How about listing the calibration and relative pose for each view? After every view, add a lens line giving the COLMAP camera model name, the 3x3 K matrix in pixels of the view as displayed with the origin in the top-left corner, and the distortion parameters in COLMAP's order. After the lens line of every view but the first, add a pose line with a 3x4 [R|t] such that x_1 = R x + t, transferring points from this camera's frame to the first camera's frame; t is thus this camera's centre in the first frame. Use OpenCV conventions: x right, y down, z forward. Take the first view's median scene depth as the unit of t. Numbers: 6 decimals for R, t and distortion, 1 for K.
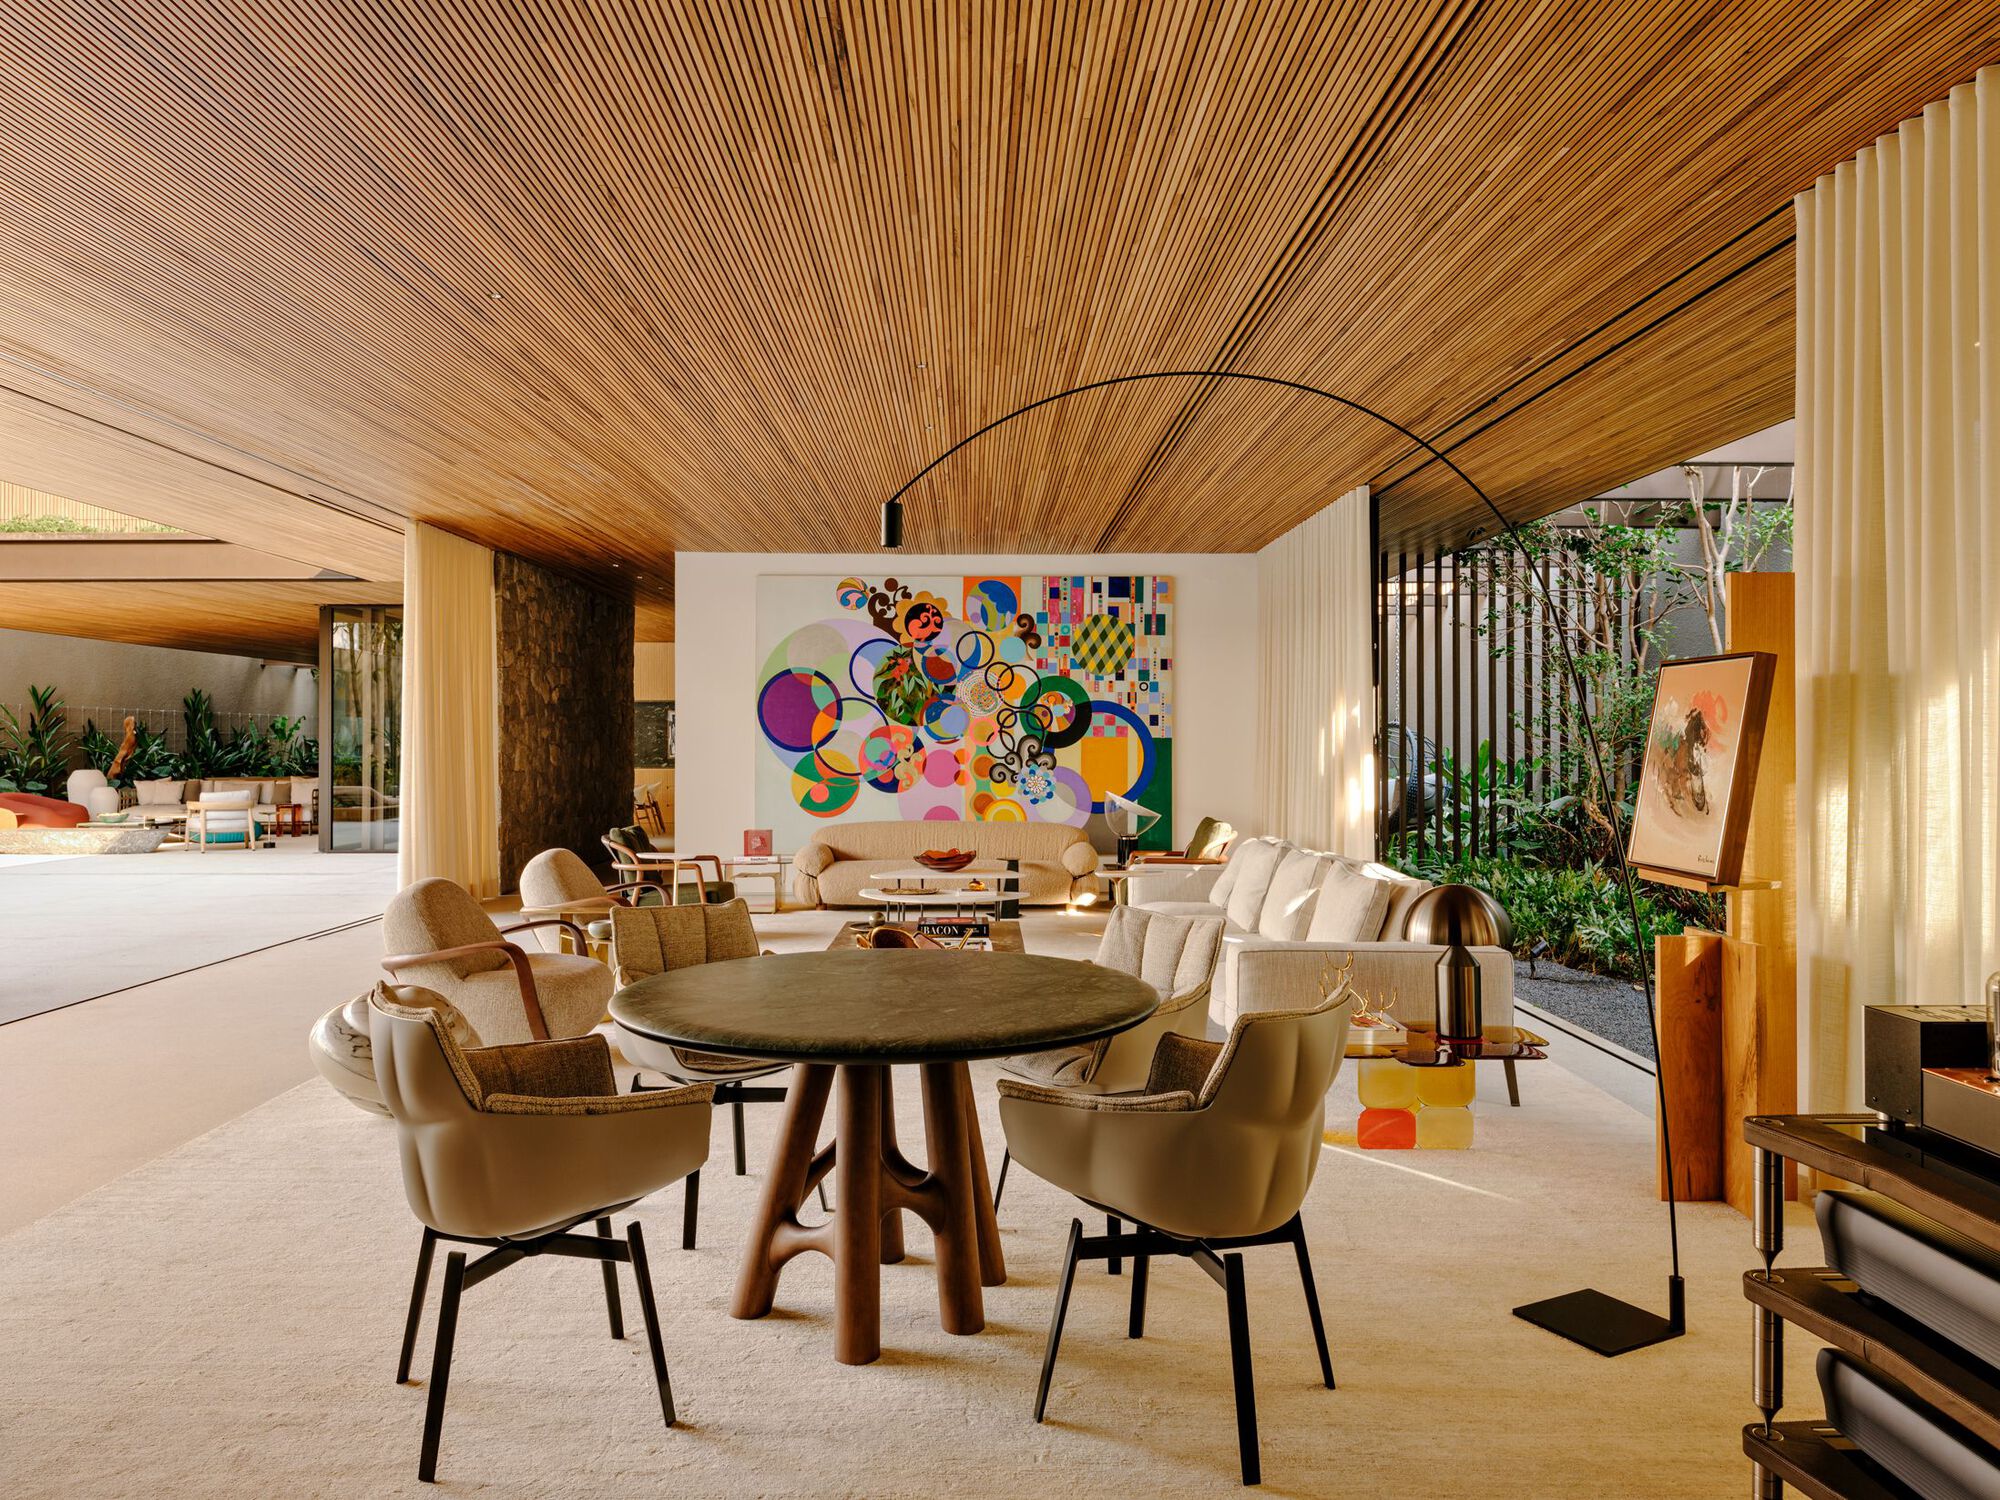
lens RADIAL K [[1362.2, 0, 981.9], [0, 1362.2, 792.3], [0, 0, 1]] dist [0.012200, -0.001252]
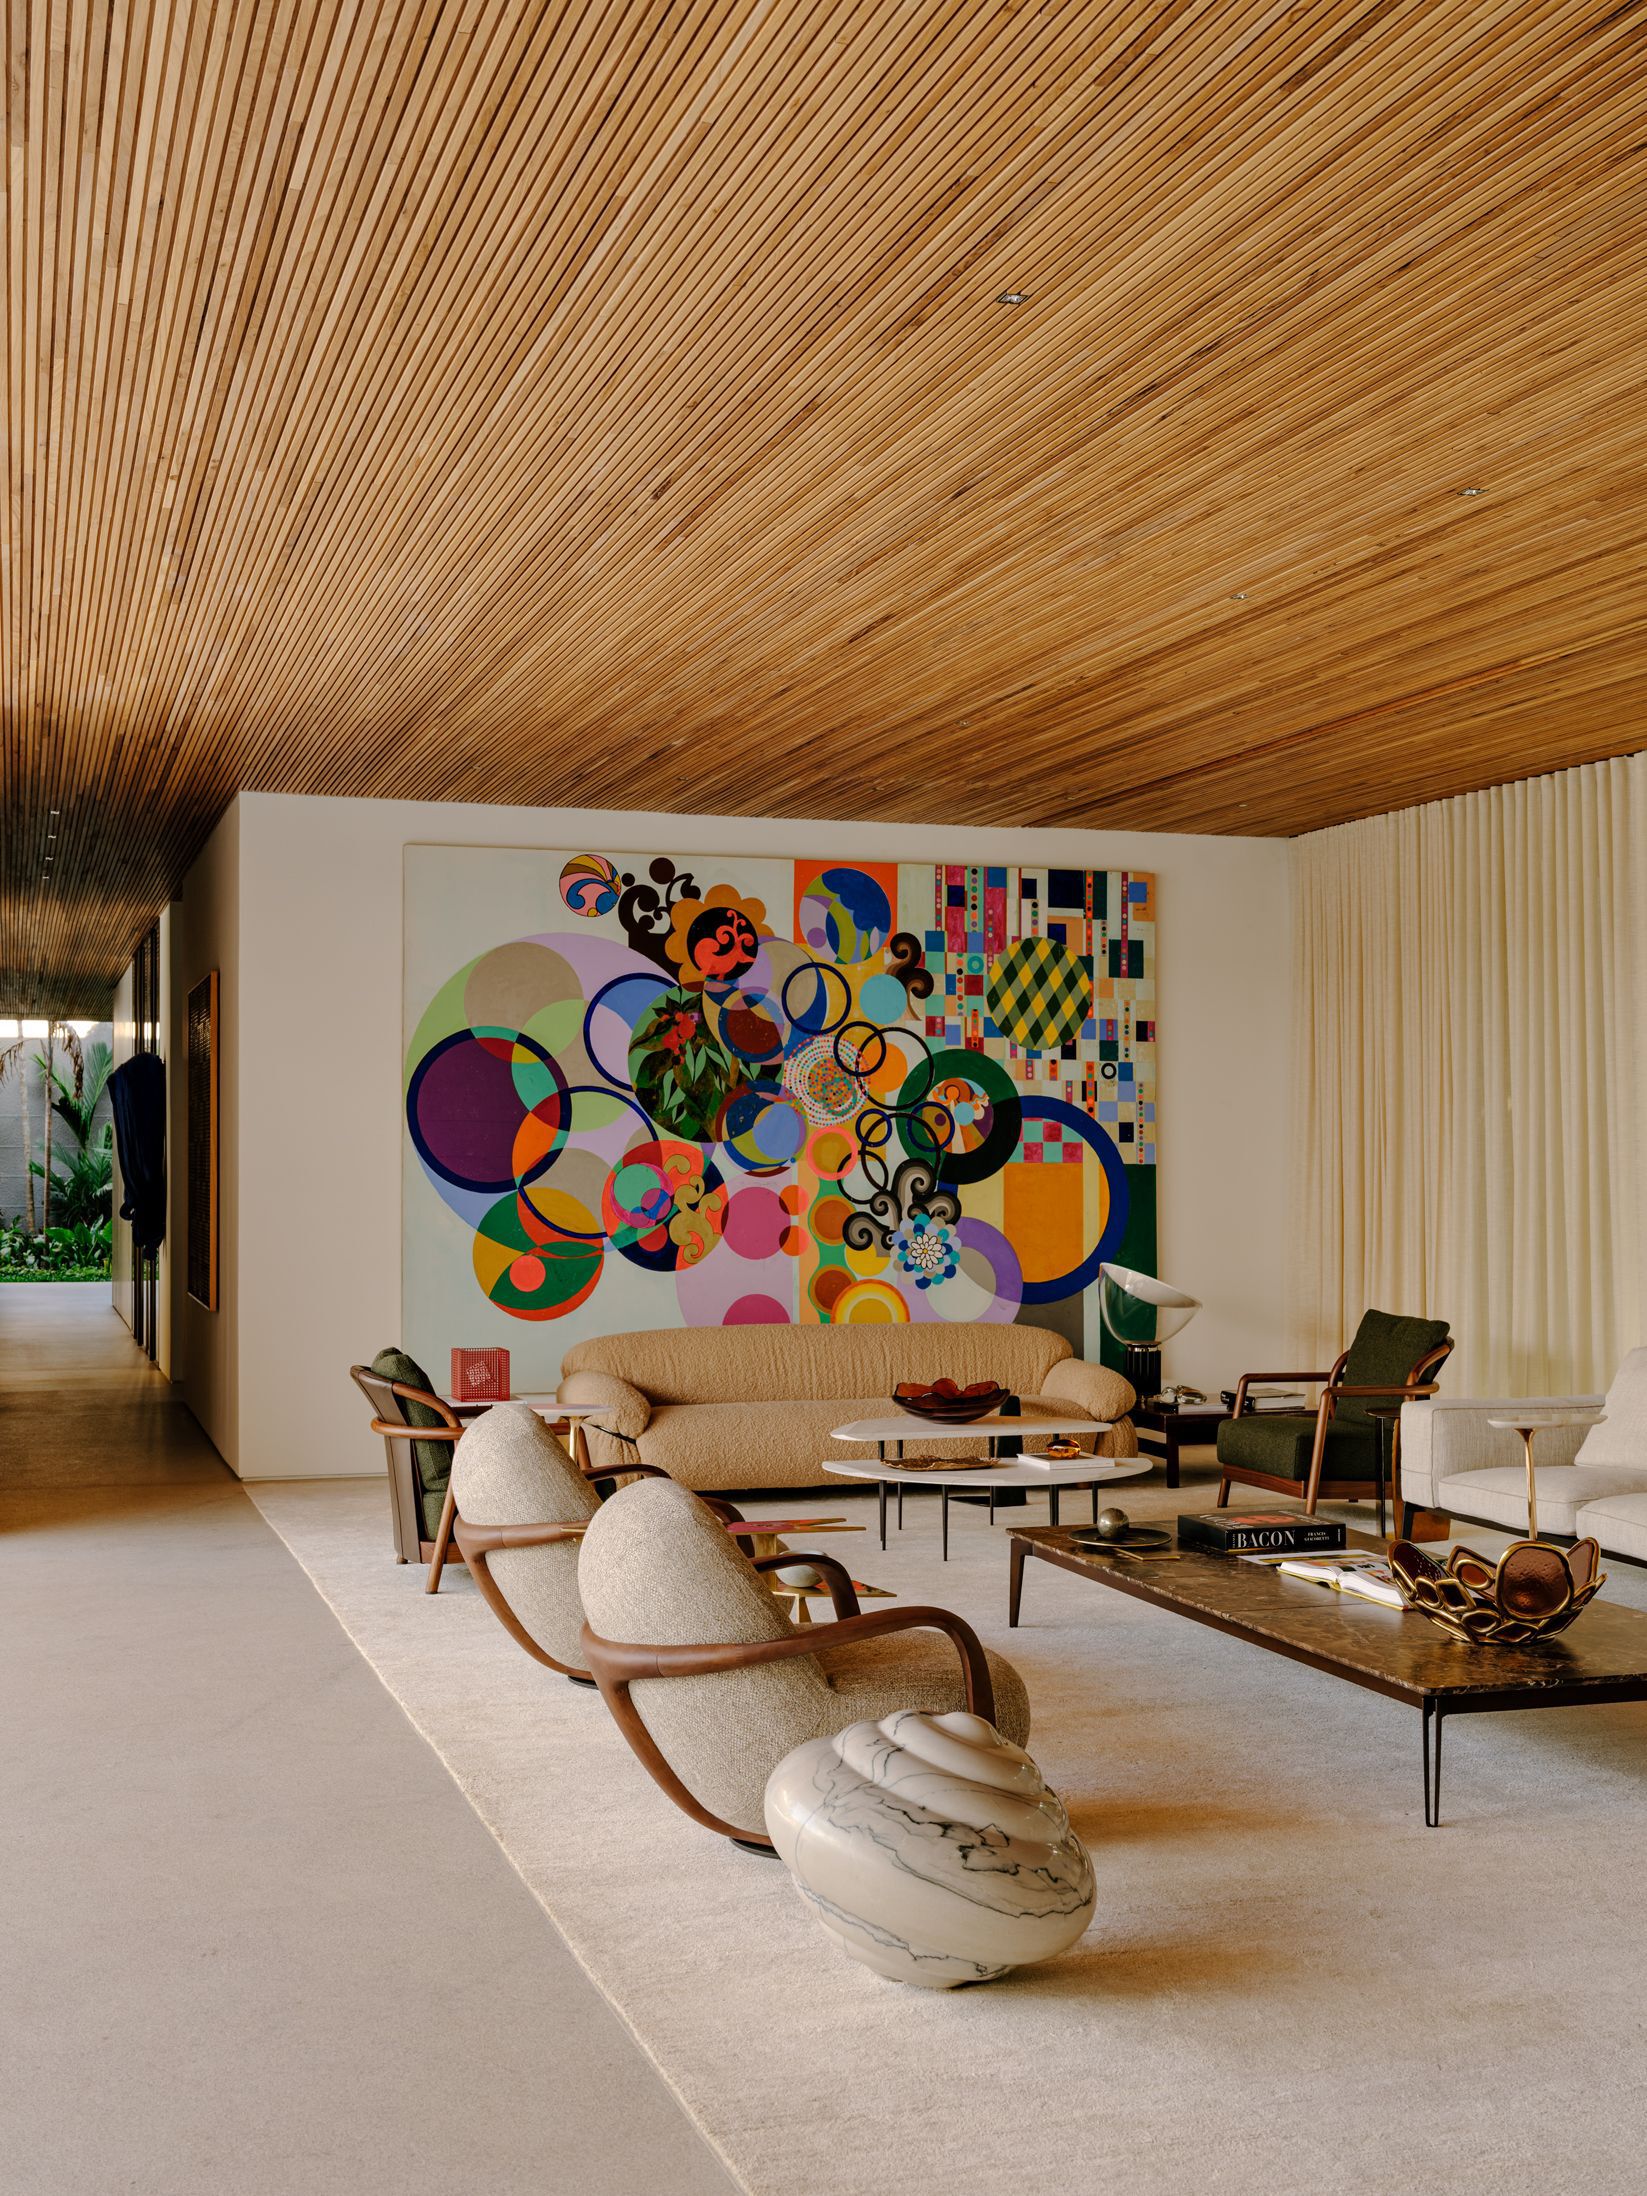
lens RADIAL K [[2520.1, 0, 848.3], [0, 2520.1, 1136.7], [0, 0, 1]] dist [0.001675, 0.000000]
pose [[0.955600, 0.002952, 0.294652, -0.281129], [0.010495, 0.998974, -0.044043, -0.007627], [-0.294479, 0.045180, 0.954589, 0.064255]]
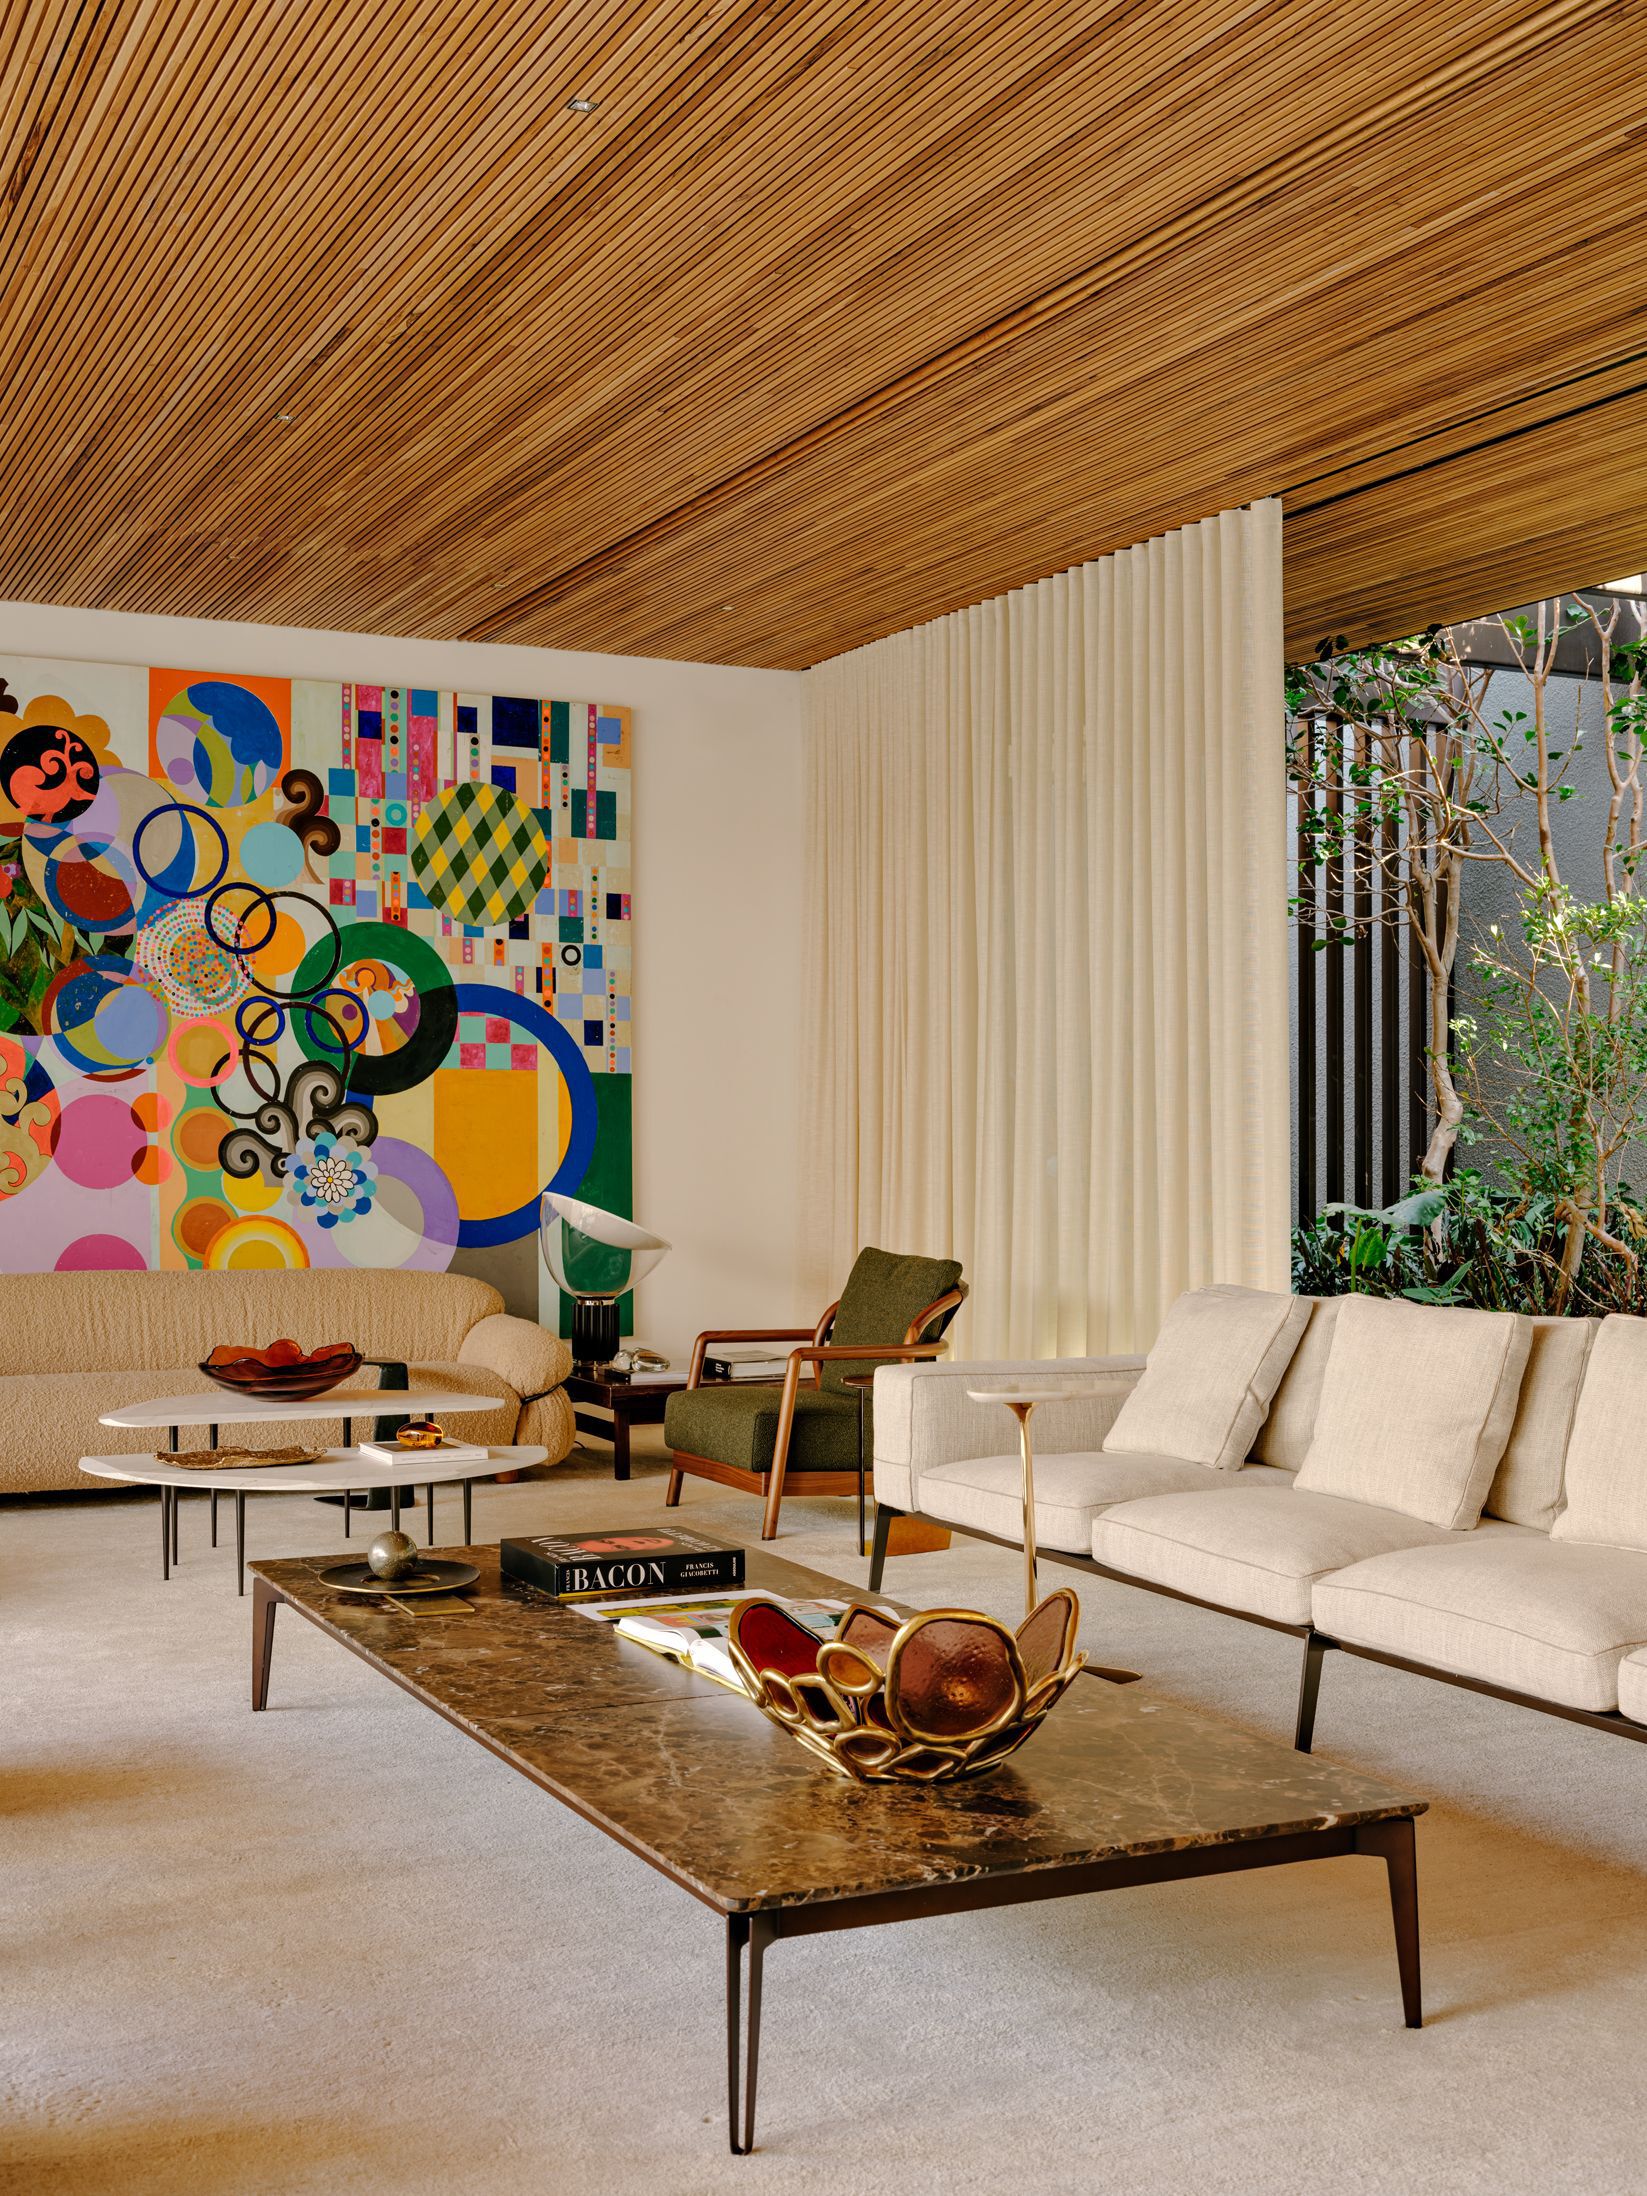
lens RADIAL K [[2525.7, 0, 811.3], [0, 2525.7, 1231.2], [0, 0, 1]] dist [0.025827, 0.000000]
pose [[0.907946, -0.013203, 0.418880, -0.152234], [0.010886, 0.999909, 0.007920, 0.005316], [-0.418946, -0.002631, 0.908007, 0.233151]]
